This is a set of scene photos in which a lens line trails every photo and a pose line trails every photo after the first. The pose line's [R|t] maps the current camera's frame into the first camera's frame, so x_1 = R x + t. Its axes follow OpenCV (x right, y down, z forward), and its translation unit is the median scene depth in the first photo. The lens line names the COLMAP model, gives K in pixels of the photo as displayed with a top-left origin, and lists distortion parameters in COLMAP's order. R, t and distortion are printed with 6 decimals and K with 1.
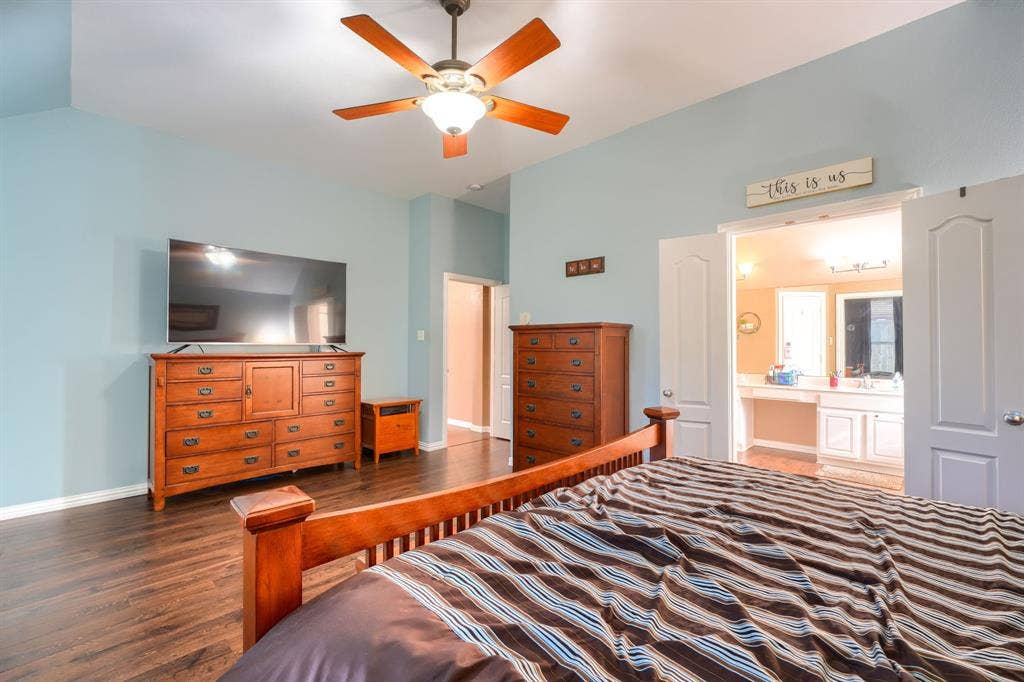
lens RADIAL K [[434.6, 0, 514.0], [0, 434.6, 340.3], [0, 0, 1]] dist [-0.004173, 0.000495]
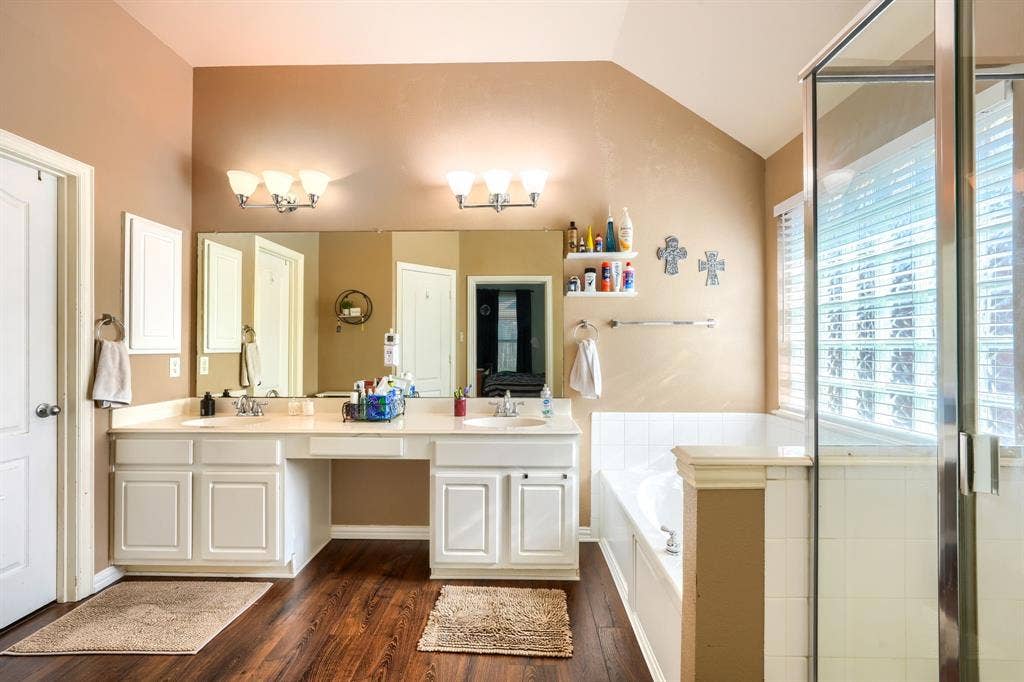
lens RADIAL K [[434.6, 0, 514.2], [0, 434.6, 341.6], [0, 0, 1]] dist [-0.004173, 0.000495]
pose [[0.738993, 0.000205, 0.673713, 0.417797], [-0.002709, 0.999993, 0.002667, 0.011589], [-0.673707, -0.003795, 0.738989, 0.548171]]
